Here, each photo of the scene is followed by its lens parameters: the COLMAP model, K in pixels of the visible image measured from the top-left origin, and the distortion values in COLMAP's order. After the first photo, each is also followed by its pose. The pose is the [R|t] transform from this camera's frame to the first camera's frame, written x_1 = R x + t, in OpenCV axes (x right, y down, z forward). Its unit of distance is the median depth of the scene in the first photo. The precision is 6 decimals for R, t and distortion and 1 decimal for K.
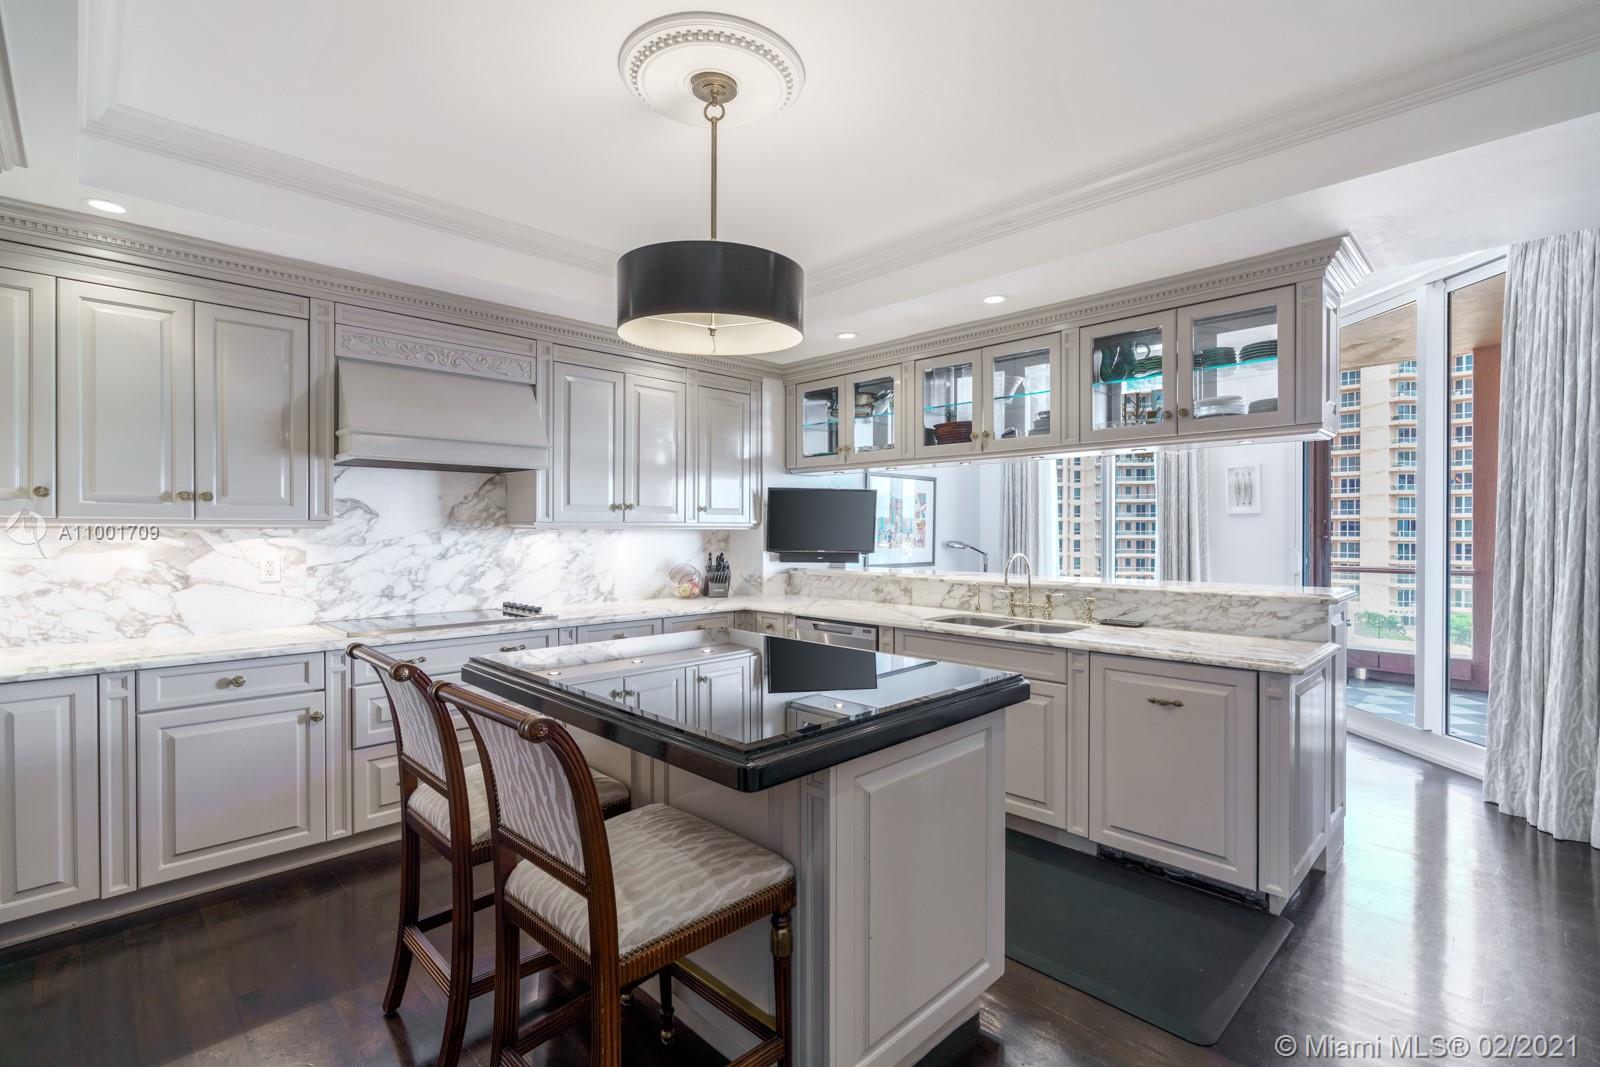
lens RADIAL K [[738.9, 0, 773.3], [0, 738.9, 533.9], [0, 0, 1]] dist [-0.001825, -0.000204]
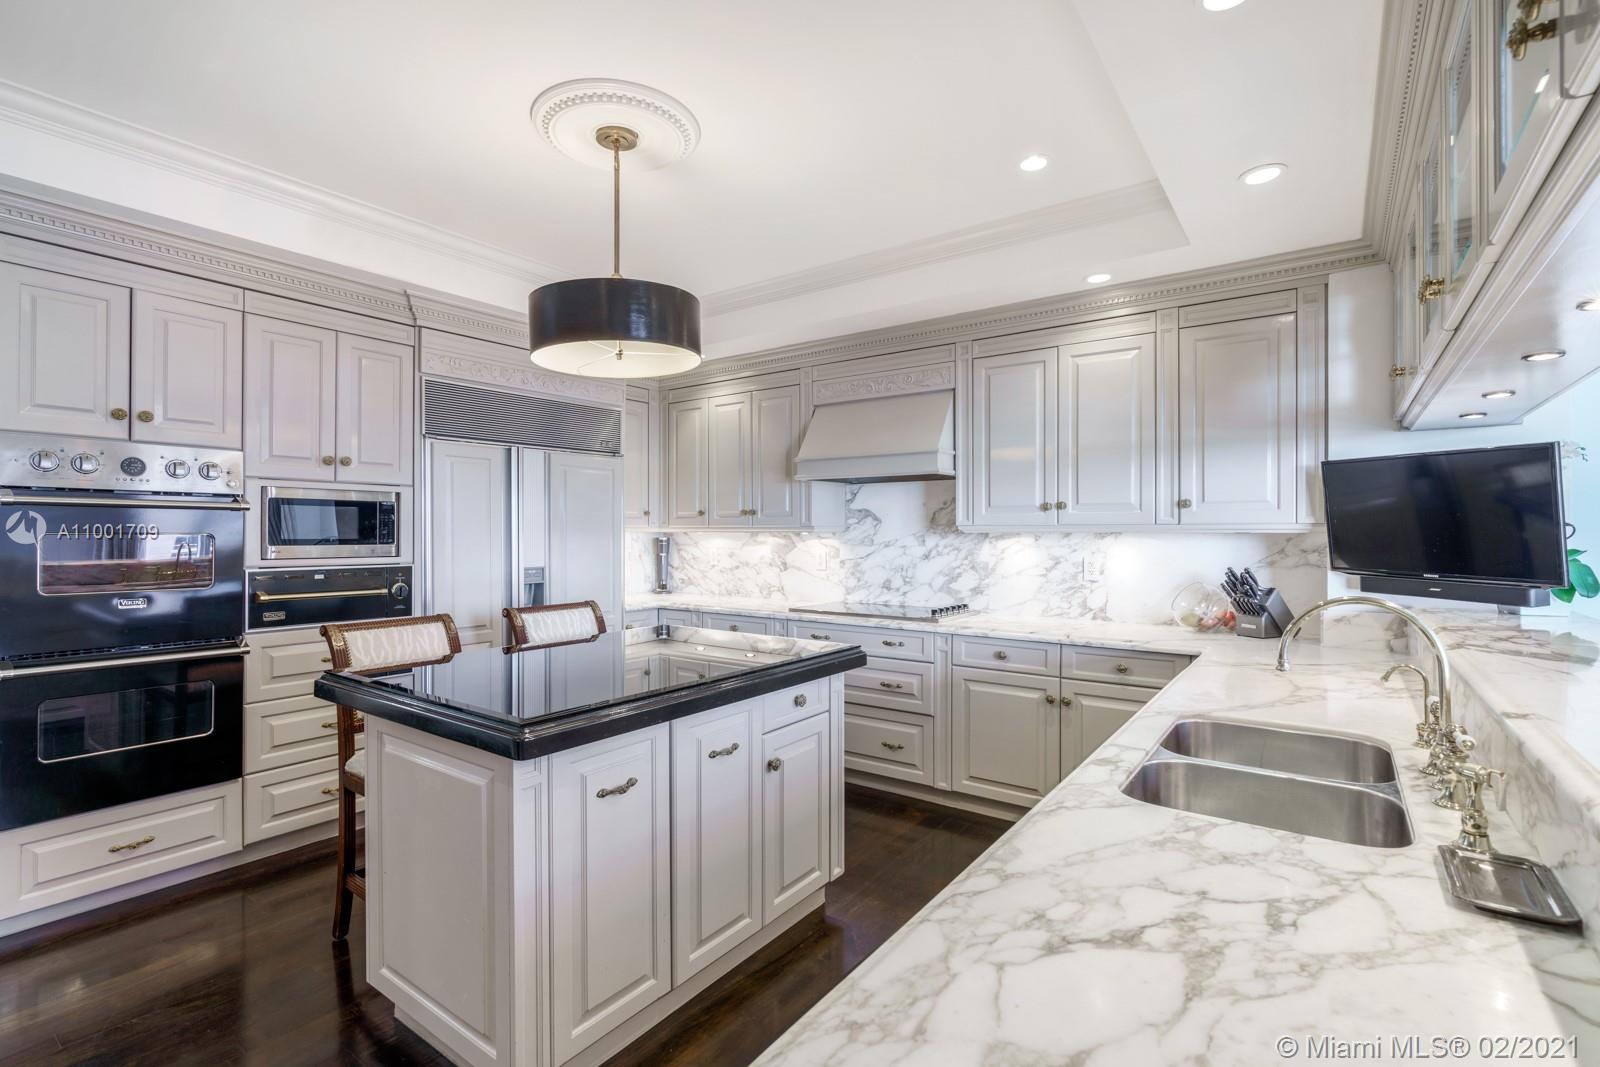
lens RADIAL K [[738.9, 0, 773.3], [0, 738.9, 533.9], [0, 0, 1]] dist [-0.001825, -0.000204]
pose [[0.156685, 0.000919, -0.987648, 0.549589], [-0.006191, 0.999981, -0.000051, -0.002734], [0.987629, 0.006123, 0.156688, 0.527352]]
